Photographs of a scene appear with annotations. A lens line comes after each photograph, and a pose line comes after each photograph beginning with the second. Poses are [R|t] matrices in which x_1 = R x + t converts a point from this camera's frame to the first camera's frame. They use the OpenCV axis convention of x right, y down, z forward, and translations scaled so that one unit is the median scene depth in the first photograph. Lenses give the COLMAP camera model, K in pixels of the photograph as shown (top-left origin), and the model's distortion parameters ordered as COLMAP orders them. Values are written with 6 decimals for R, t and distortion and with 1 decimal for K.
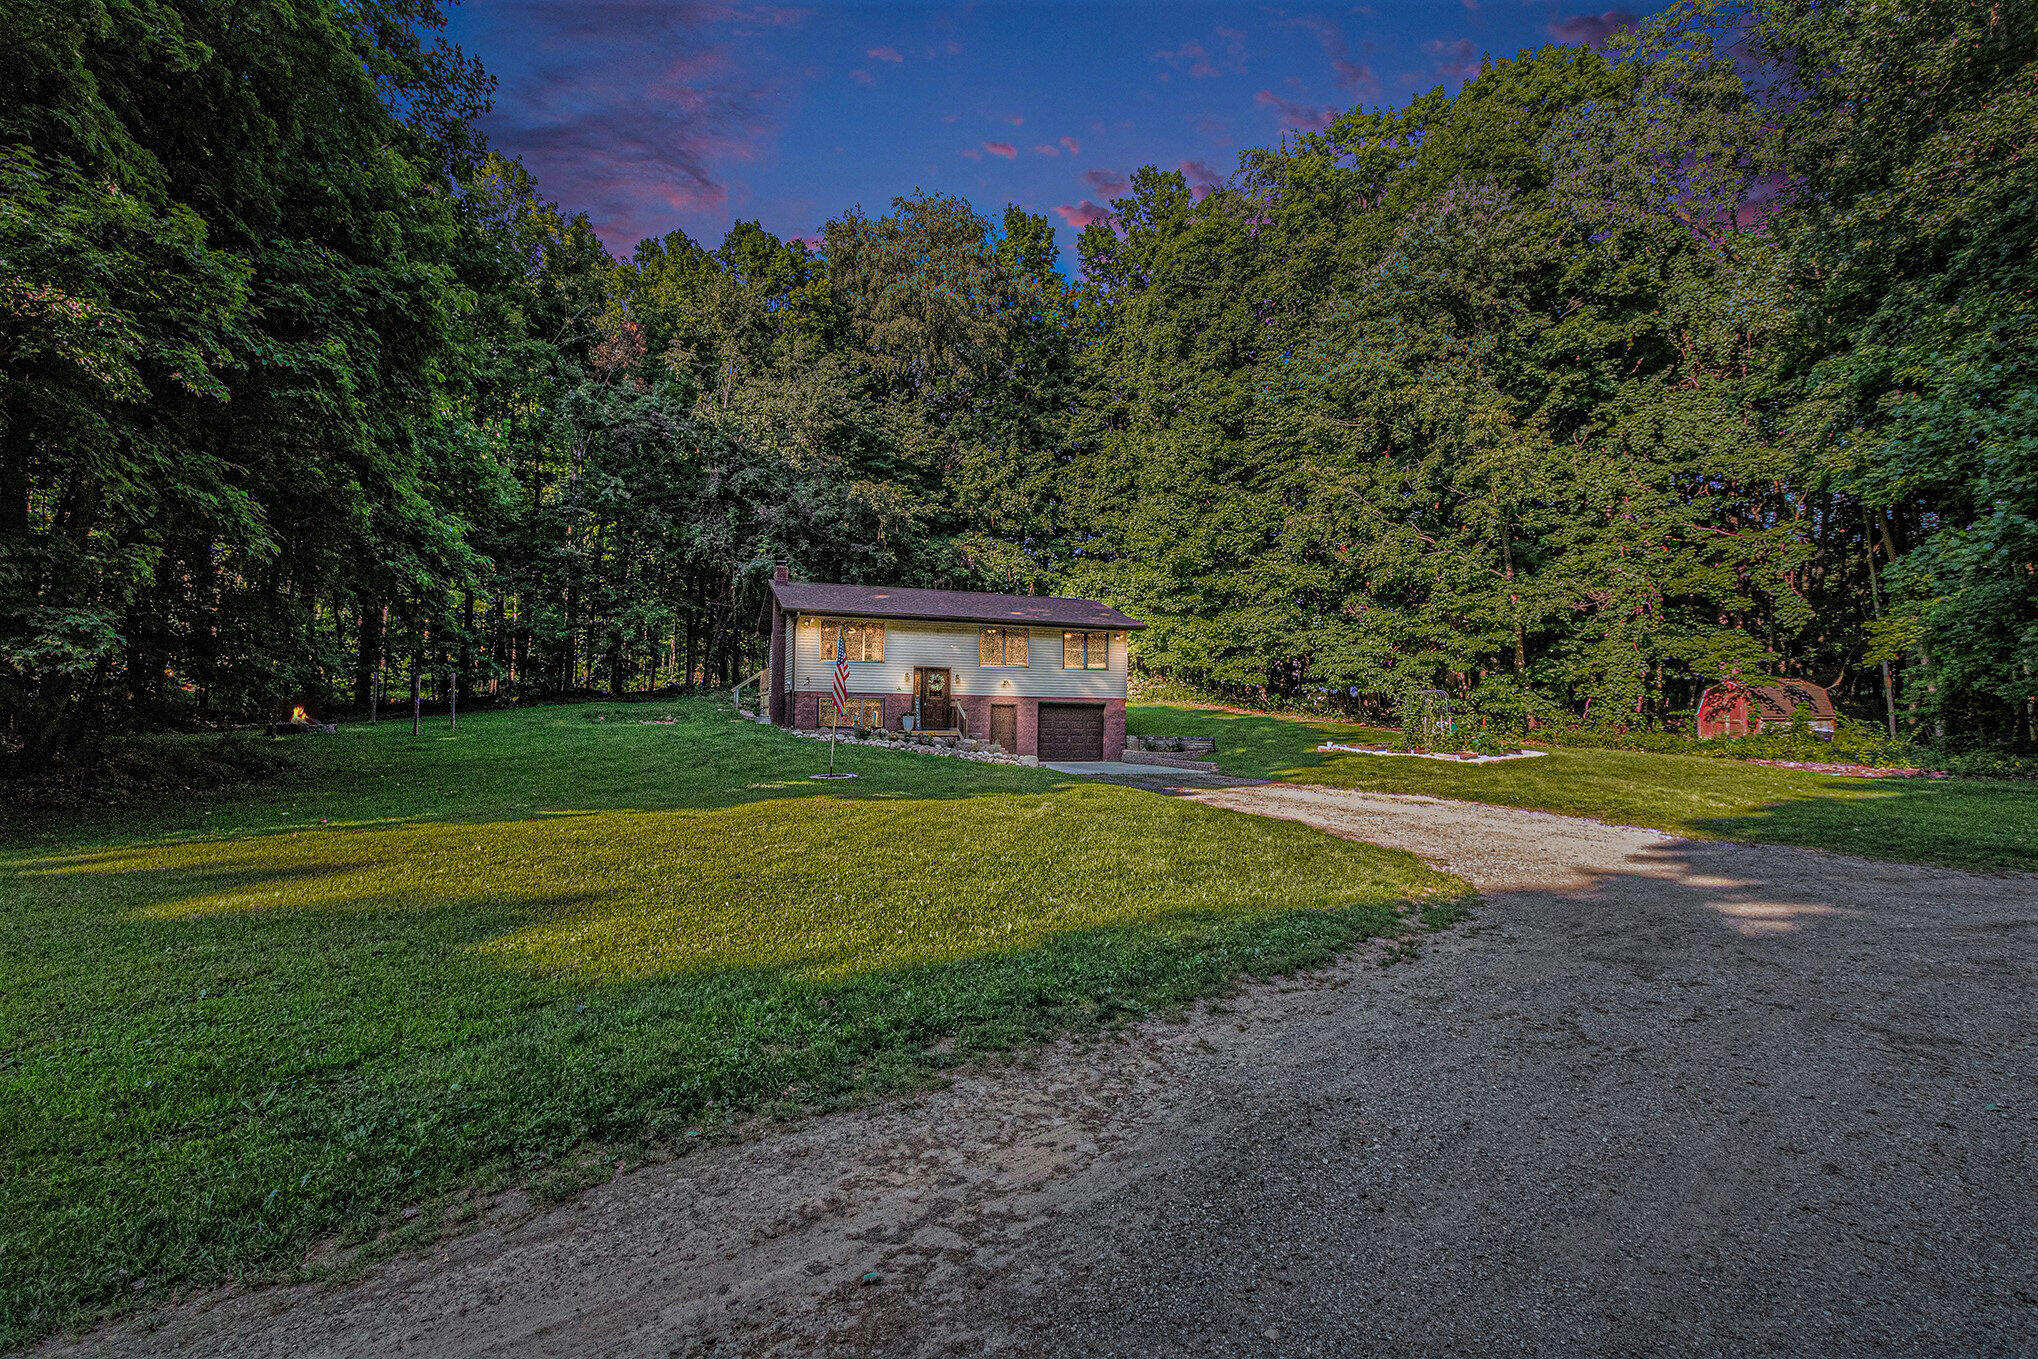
lens RADIAL K [[952.8, 0, 1019.0], [0, 952.8, 679.5], [0, 0, 1]] dist [-0.000717, -0.000293]
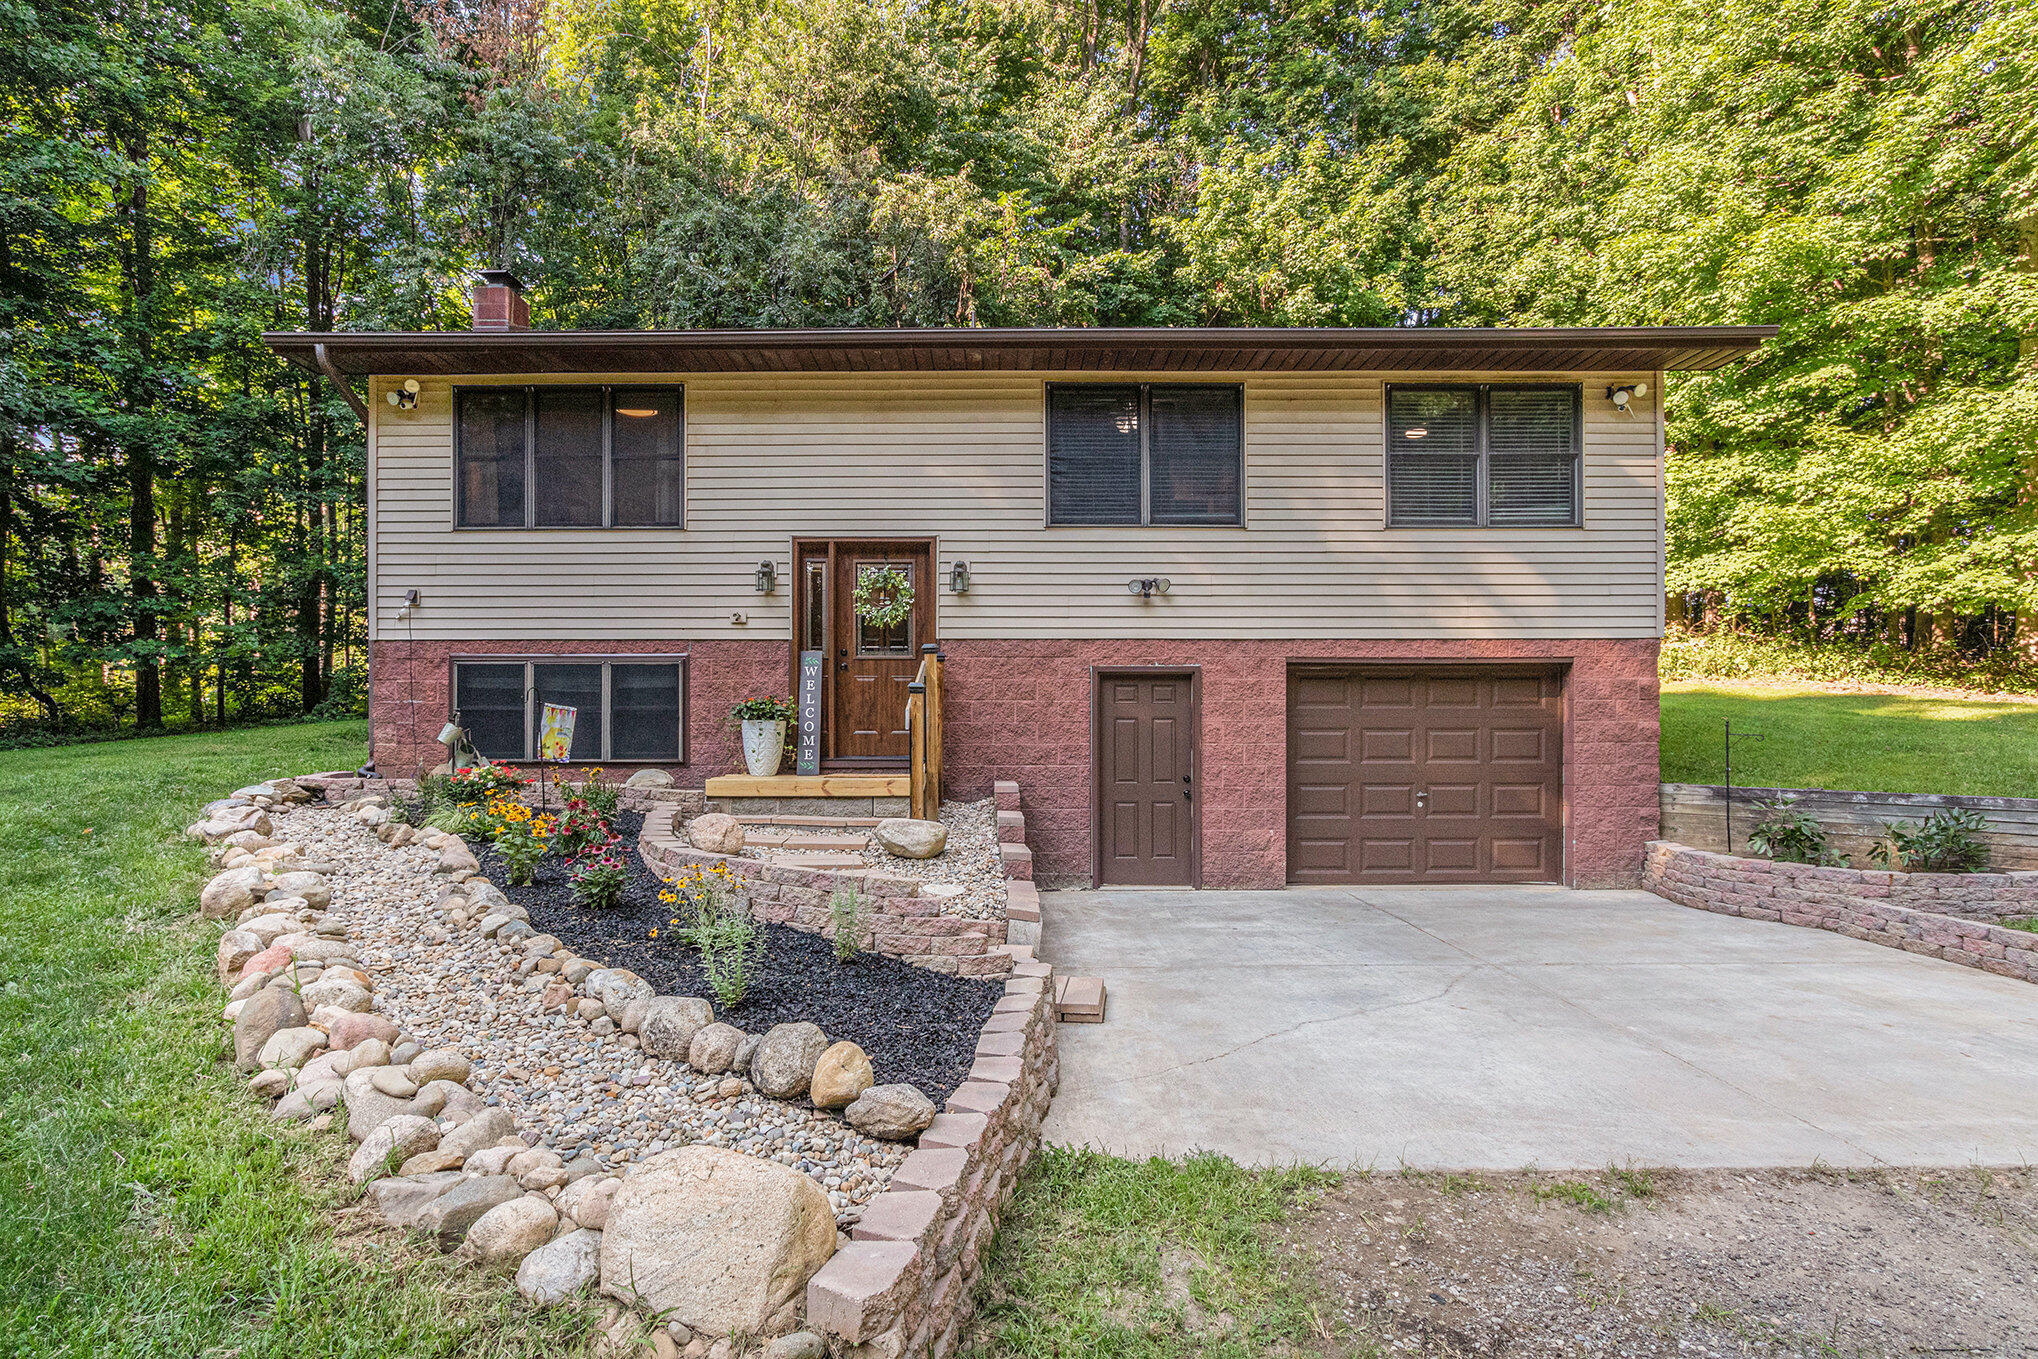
lens RADIAL K [[1010.1, 0, 1017.3], [0, 1010.1, 712.6], [0, 0, 1]] dist [-0.001592, -0.000564]
pose [[0.929032, -0.017730, -0.369574, 0.040527], [0.027220, 0.999420, 0.020480, 0.022840], [0.368997, -0.029086, 0.928976, 0.532491]]
